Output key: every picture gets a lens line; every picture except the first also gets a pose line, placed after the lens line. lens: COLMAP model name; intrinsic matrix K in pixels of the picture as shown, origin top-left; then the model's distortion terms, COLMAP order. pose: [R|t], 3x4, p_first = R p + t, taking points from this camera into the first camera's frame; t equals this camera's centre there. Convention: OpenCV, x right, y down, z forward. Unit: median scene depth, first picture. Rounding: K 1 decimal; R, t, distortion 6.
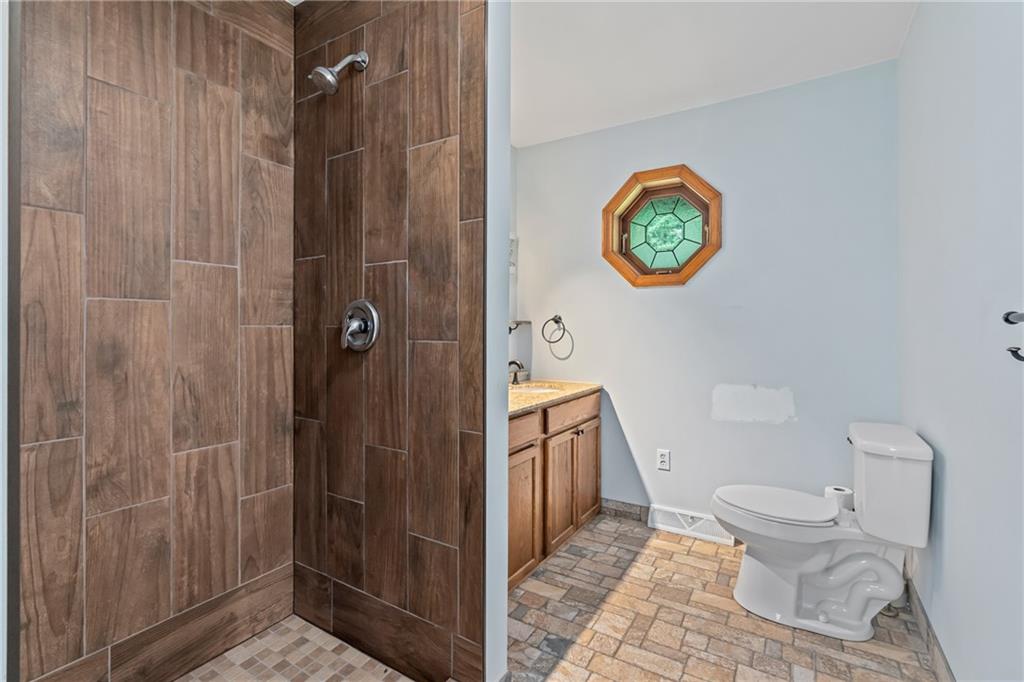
lens RADIAL K [[471.5, 0, 510.3], [0, 471.5, 331.1], [0, 0, 1]] dist [0.000121, 0.000359]
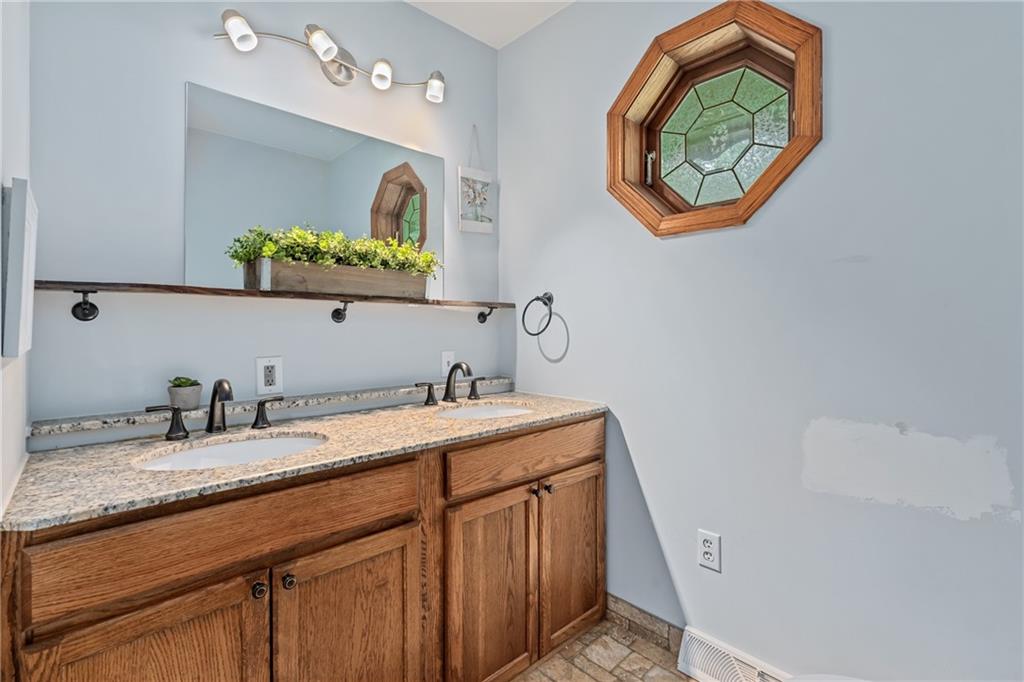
lens RADIAL K [[466.6, 0, 509.8], [0, 466.6, 327.8], [0, 0, 1]] dist [-0.003682, 0.000344]
pose [[0.966335, -0.002762, -0.257271, 0.235674], [0.001829, 0.999991, -0.003865, 0.018197], [0.257280, 0.003264, 0.966331, 0.409478]]
